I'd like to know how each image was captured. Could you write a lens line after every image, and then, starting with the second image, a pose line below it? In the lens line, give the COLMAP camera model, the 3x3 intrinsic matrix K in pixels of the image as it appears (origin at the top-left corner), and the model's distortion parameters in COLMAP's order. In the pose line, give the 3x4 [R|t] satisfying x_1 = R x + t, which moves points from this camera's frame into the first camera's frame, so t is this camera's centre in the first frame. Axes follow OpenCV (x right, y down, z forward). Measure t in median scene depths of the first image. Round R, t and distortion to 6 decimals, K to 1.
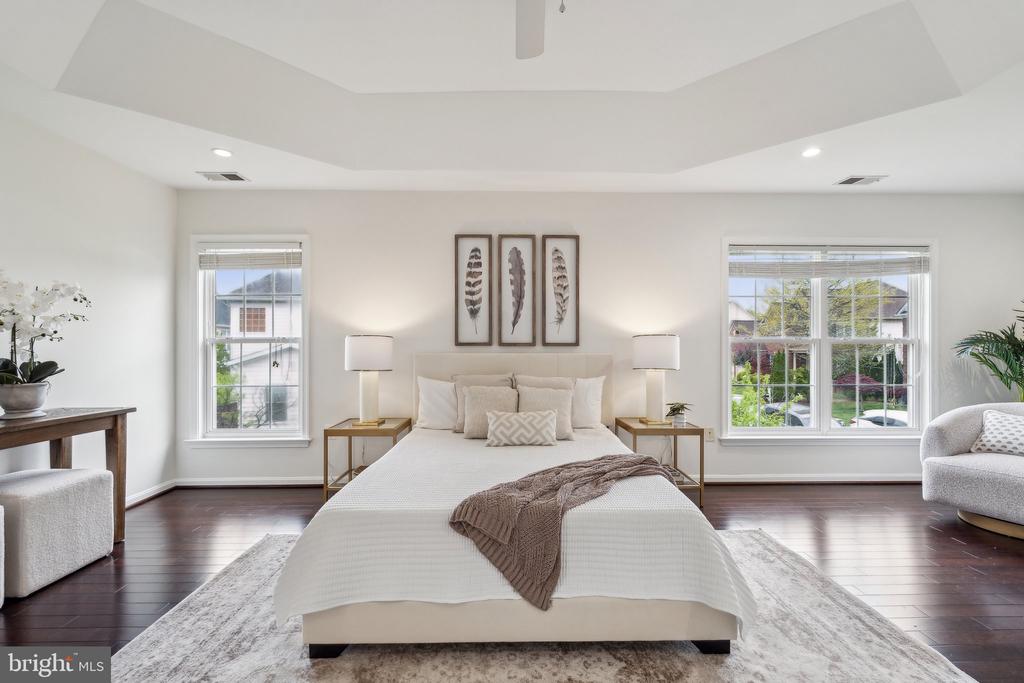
lens RADIAL K [[459.5, 0, 512.2], [0, 459.5, 344.7], [0, 0, 1]] dist [-0.000591, -0.000651]
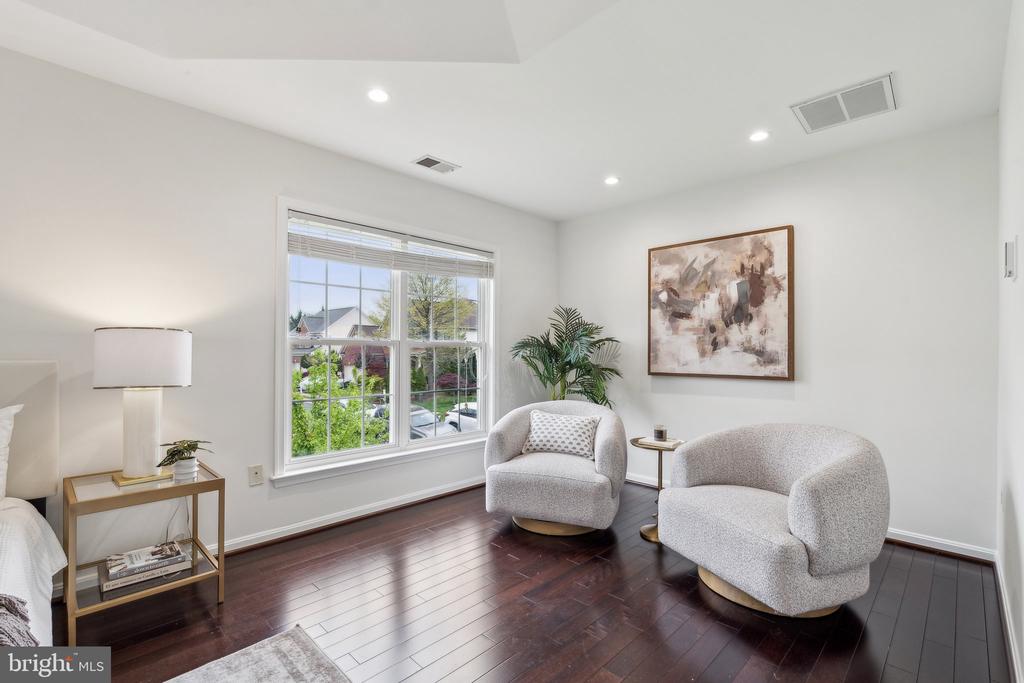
lens RADIAL K [[459.5, 0, 512.2], [0, 459.5, 344.7], [0, 0, 1]] dist [-0.000591, -0.000651]
pose [[0.716100, 0.011654, 0.697900, 0.237705], [-0.006299, 0.999928, -0.010234, 0.002584], [-0.697969, 0.002932, 0.716122, 0.250765]]
